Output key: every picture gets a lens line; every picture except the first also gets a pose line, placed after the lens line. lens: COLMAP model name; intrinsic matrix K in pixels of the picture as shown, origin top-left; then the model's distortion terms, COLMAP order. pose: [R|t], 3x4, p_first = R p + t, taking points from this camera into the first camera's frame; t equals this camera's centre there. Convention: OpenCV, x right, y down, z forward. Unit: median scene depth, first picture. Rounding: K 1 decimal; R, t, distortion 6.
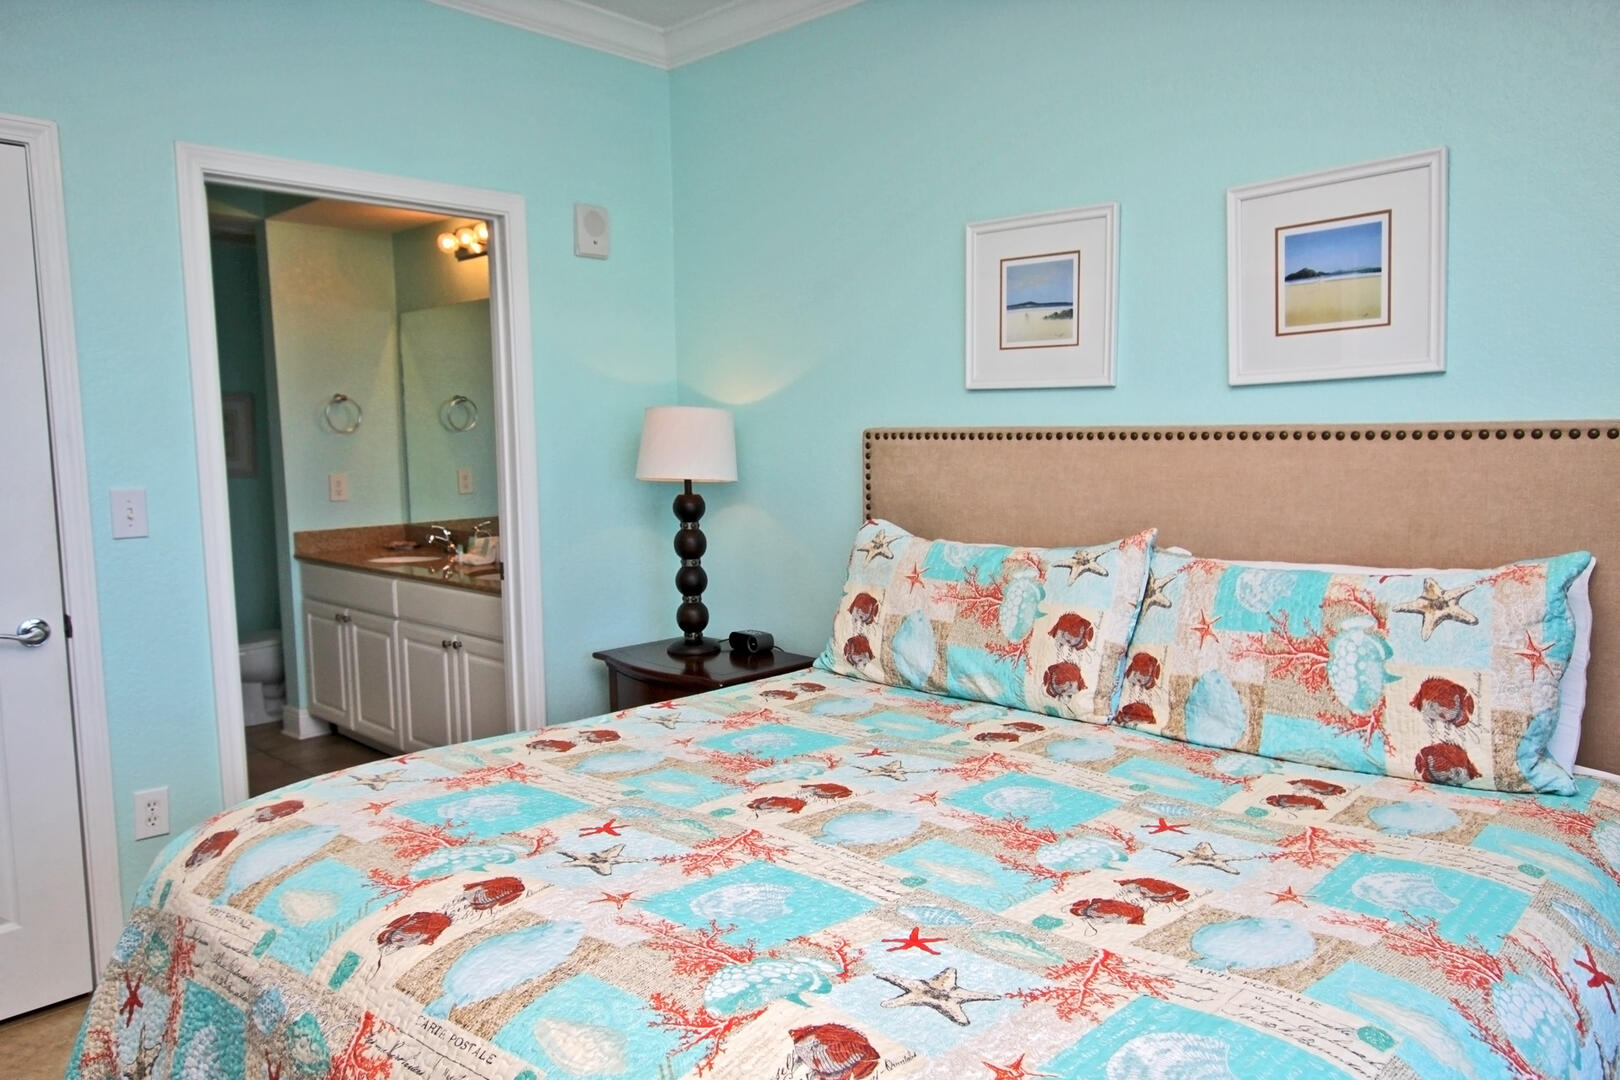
lens RADIAL K [[1046.9, 0, 810.0], [0, 1046.9, 540.0], [0, 0, 1]] dist [-0.006421, 0.000337]
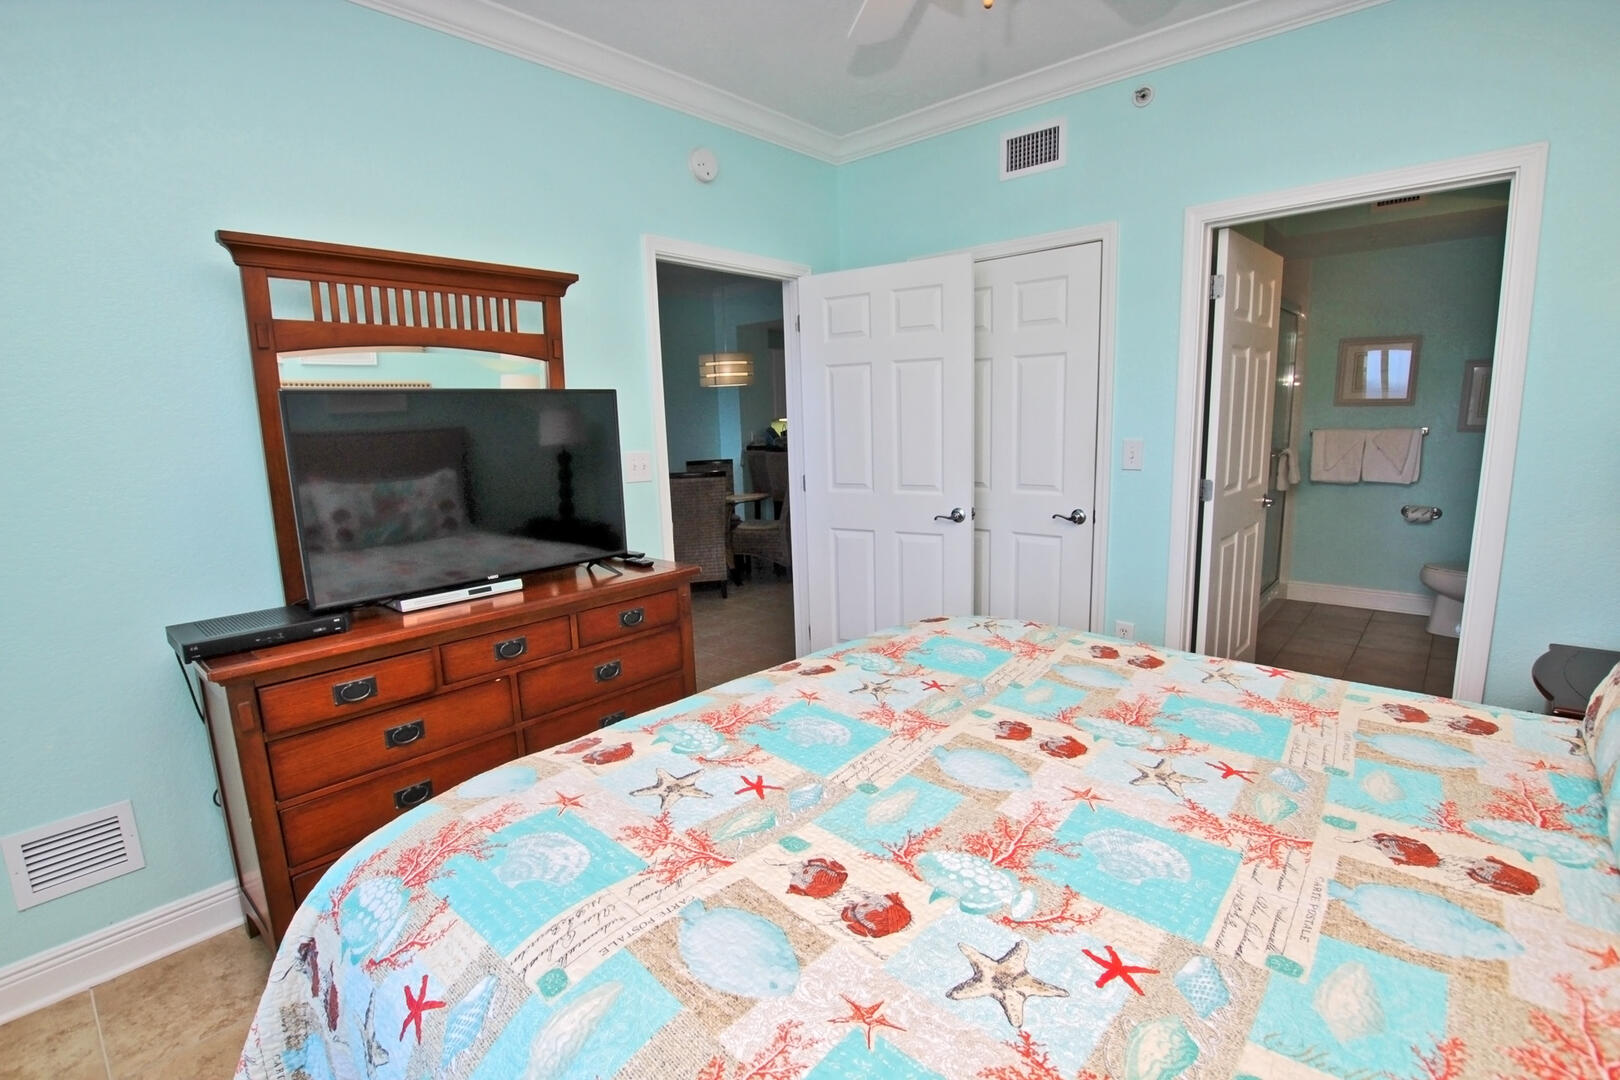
lens RADIAL K [[752.7, 0, 812.2], [0, 752.7, 548.3], [0, 0, 1]] dist [-0.030967, 0.000408]
pose [[0.059288, 0.183791, -0.981176, 0.675206], [-0.070566, 0.981217, 0.179535, -0.074110], [0.995744, 0.058593, 0.071144, 0.644236]]
